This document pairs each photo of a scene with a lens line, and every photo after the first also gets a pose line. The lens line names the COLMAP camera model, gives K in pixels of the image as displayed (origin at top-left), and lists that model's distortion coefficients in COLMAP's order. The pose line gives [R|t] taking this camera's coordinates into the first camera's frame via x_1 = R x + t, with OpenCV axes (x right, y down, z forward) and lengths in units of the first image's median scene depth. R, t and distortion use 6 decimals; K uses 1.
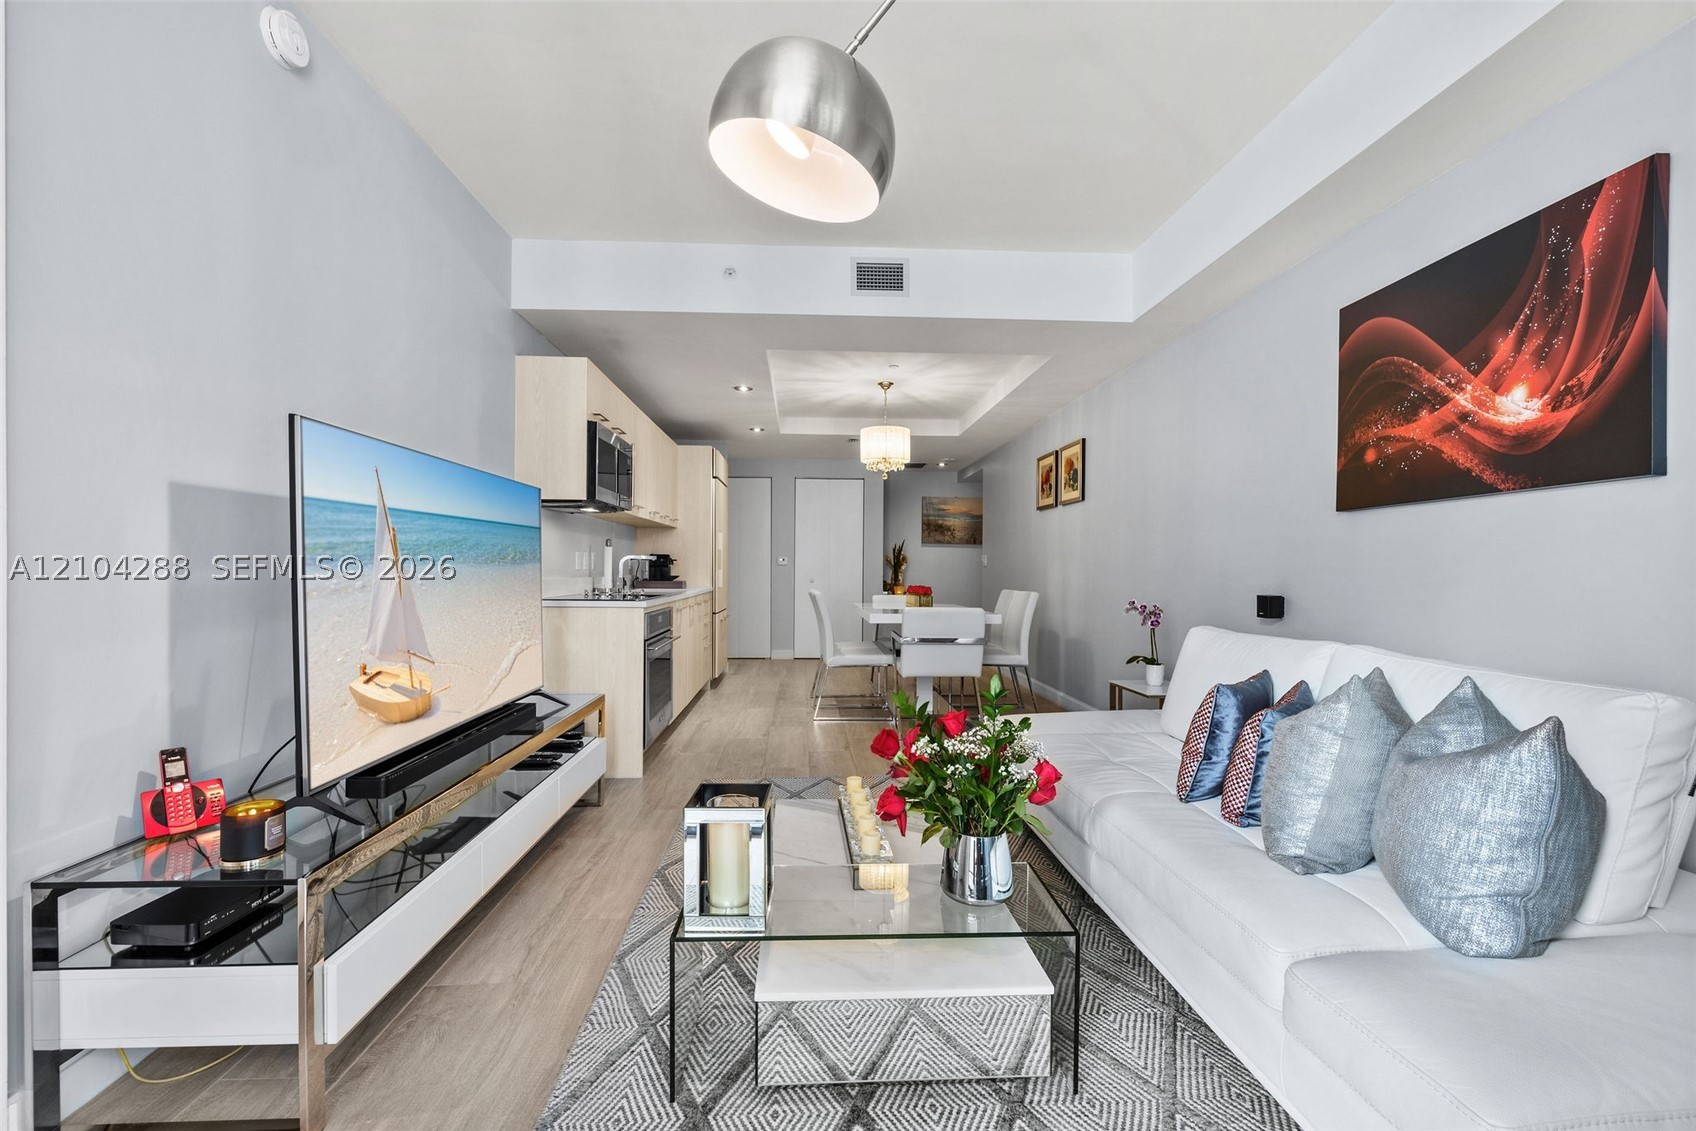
lens RADIAL K [[718.9, 0, 841.5], [0, 718.9, 568.4], [0, 0, 1]] dist [0.000740, 0.000728]
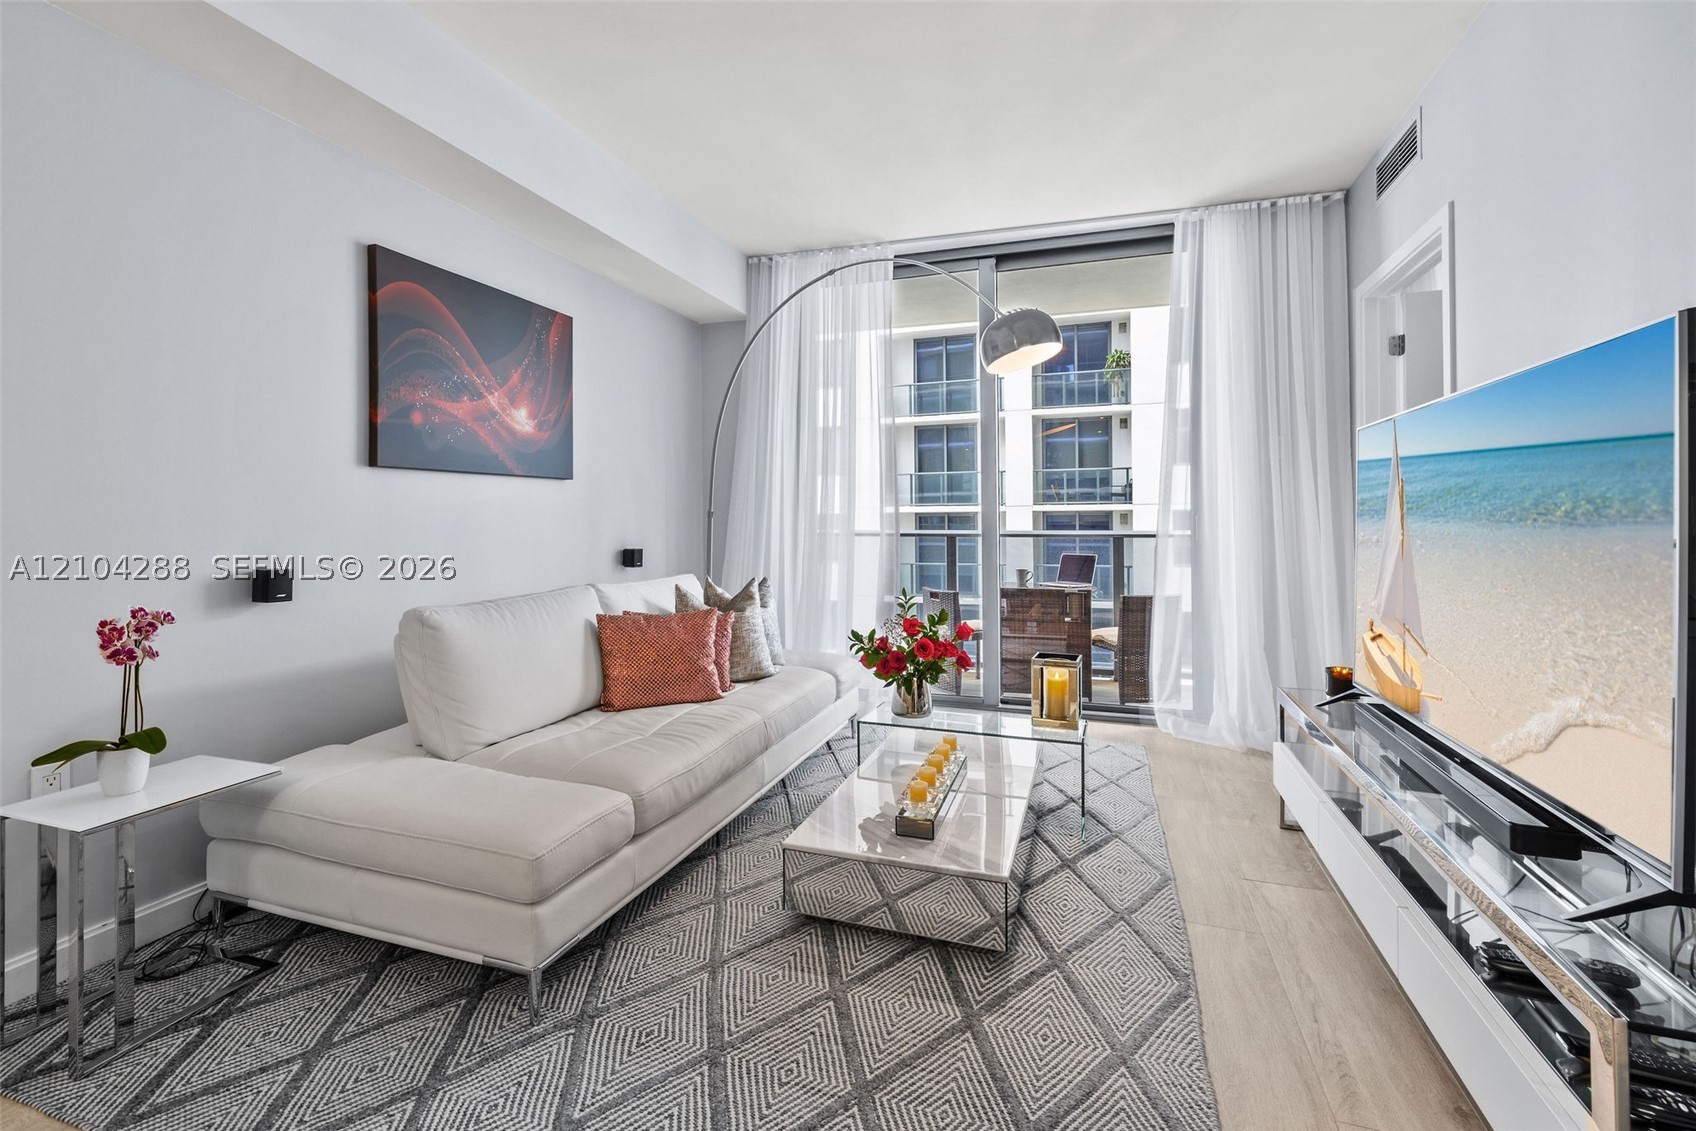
lens RADIAL K [[755.4, 0, 828.8], [0, 755.4, 514.0], [0, 0, 1]] dist [-0.001193, -0.000041]
pose [[-0.920612, 0.001035, 0.390478, -0.208988], [-0.002398, 0.999963, -0.008302, -0.012674], [-0.390472, -0.008579, -0.920575, 1.686404]]
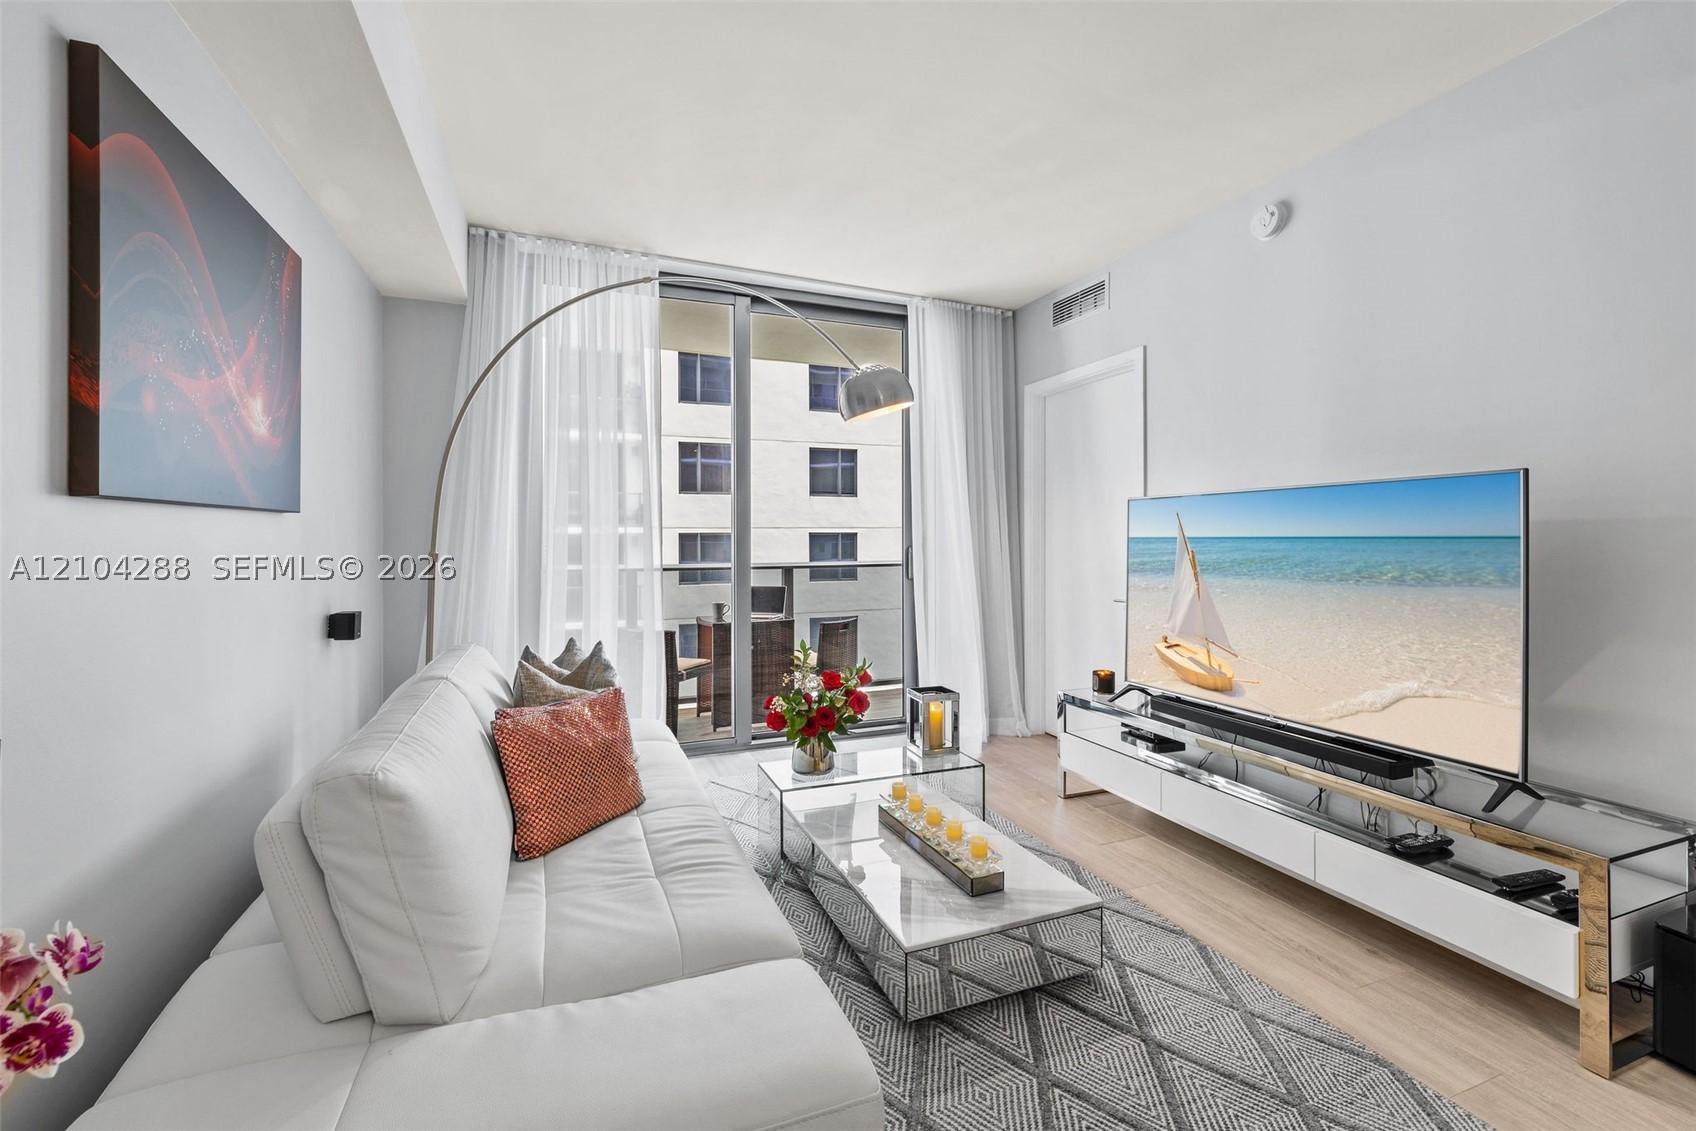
lens RADIAL K [[726.3, 0, 848.6], [0, 726.3, 530.9], [0, 0, 1]] dist [-0.002240, -0.000344]
pose [[-0.948176, -0.006552, -0.317677, 0.398493], [-0.002417, 0.999907, -0.013408, -0.053514], [0.317735, -0.011945, -0.948104, 1.606113]]
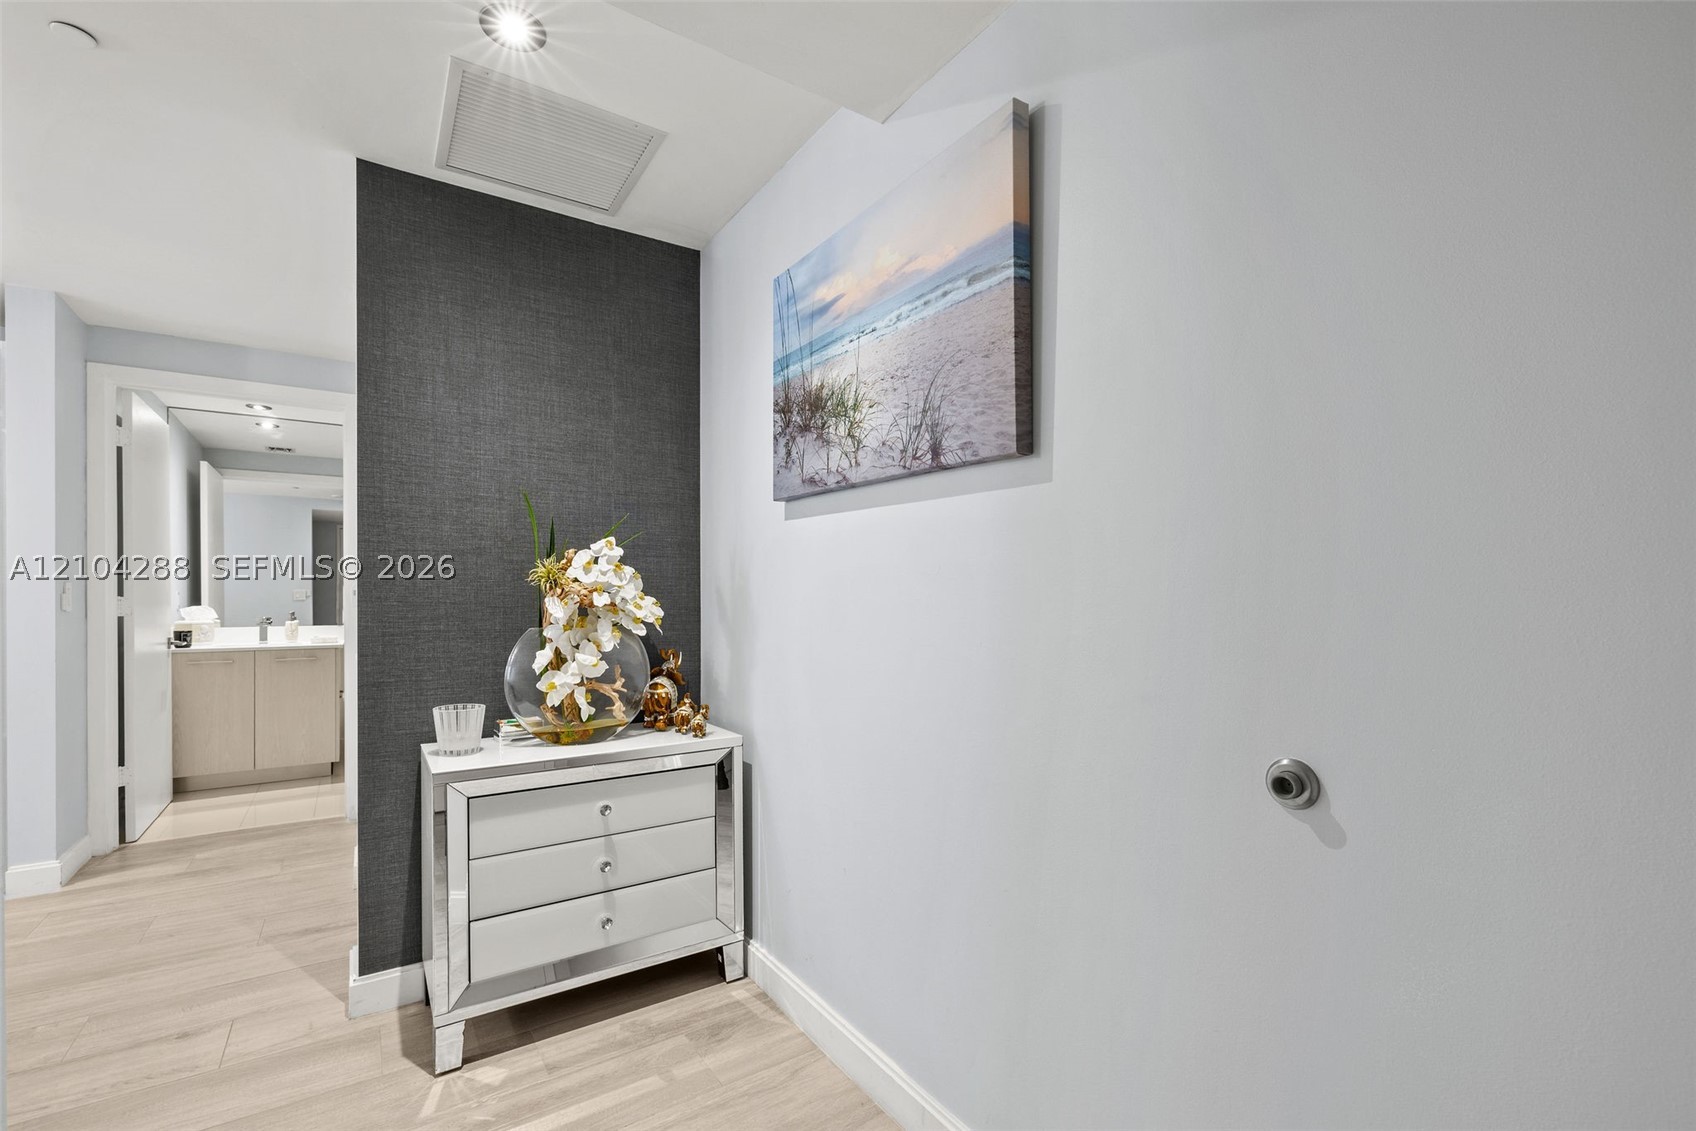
lens RADIAL K [[737.2, 0, 852.6], [0, 737.2, 594.6], [0, 0, 1]] dist [-0.000832, -0.000034]
pose [[0.507532, -0.009787, -0.861577, 1.107133], [0.003882, 0.999951, -0.009072, -0.021955], [0.861624, 0.001260, 0.507546, 3.266472]]
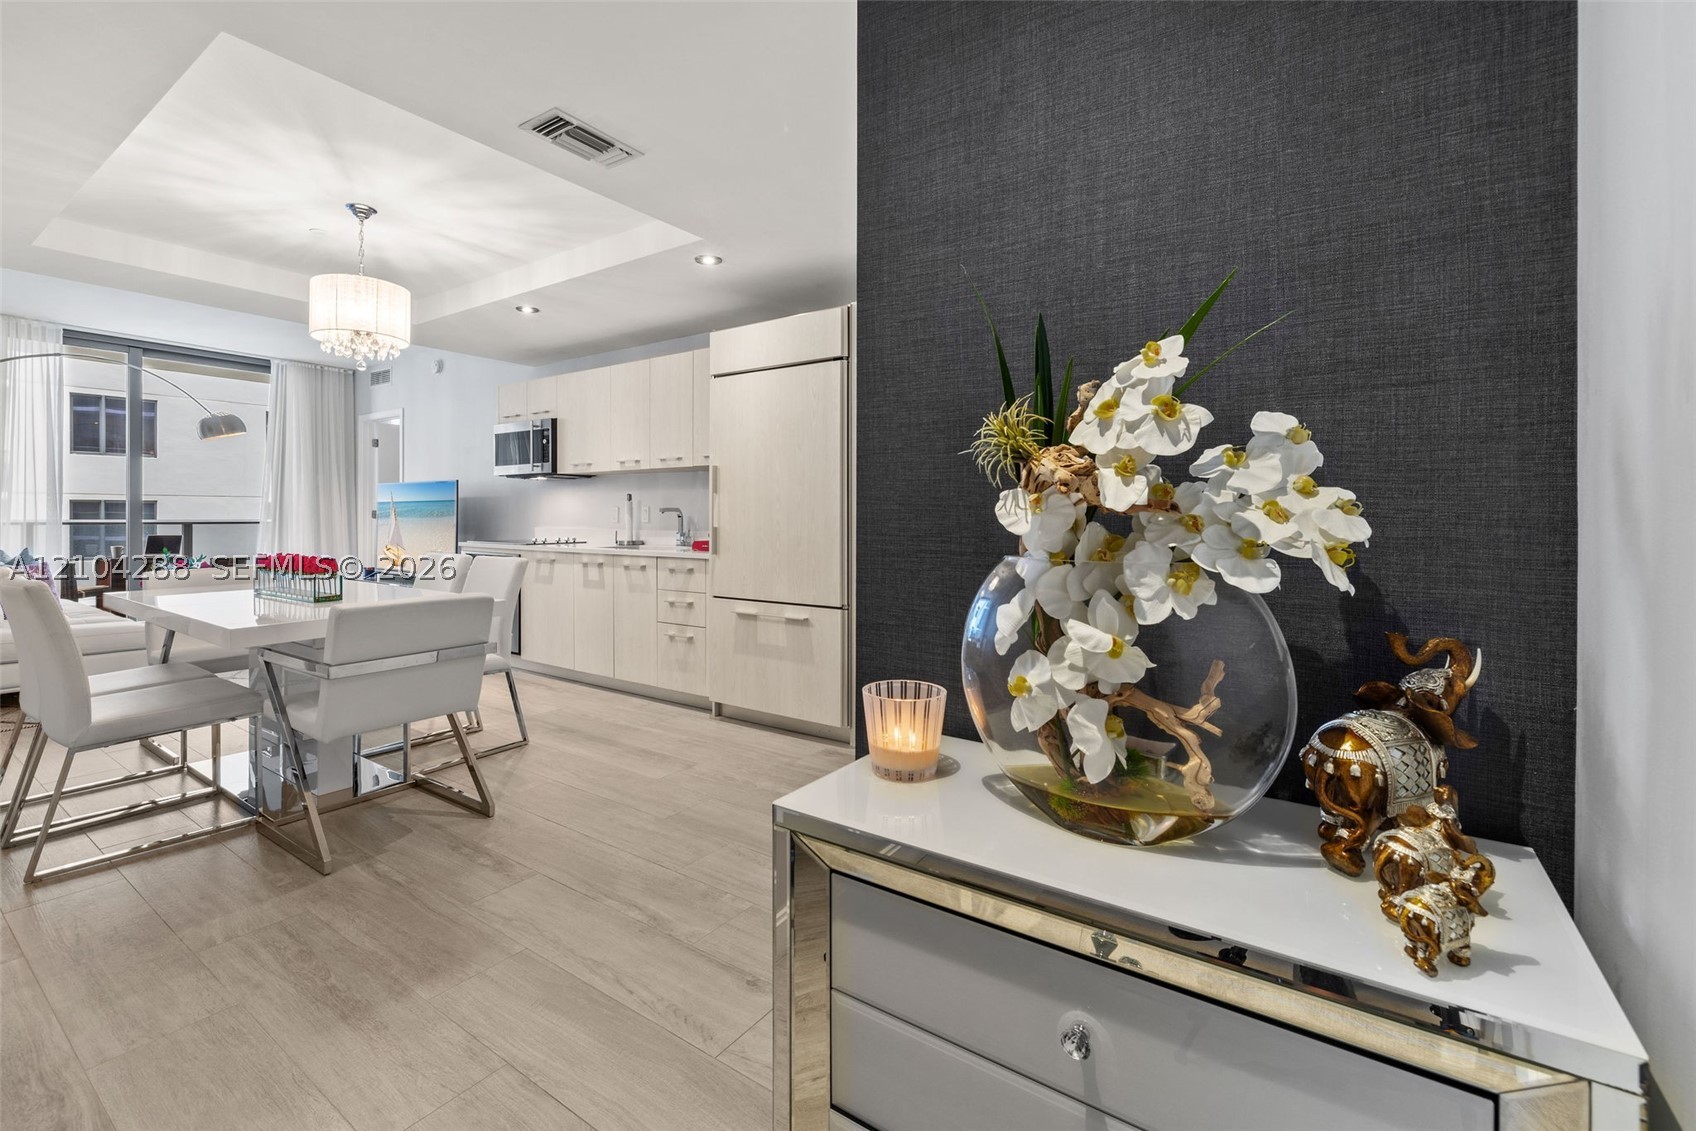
lens RADIAL K [[733.0, 0, 837.4], [0, 733.0, 518.2], [0, 0, 1]] dist [-0.001047, 0.000245]
pose [[-0.616663, -0.006618, -0.787199, 0.614928], [-0.009038, 0.999958, -0.001326, -0.012763], [0.787175, 0.006297, -0.616697, 3.530830]]
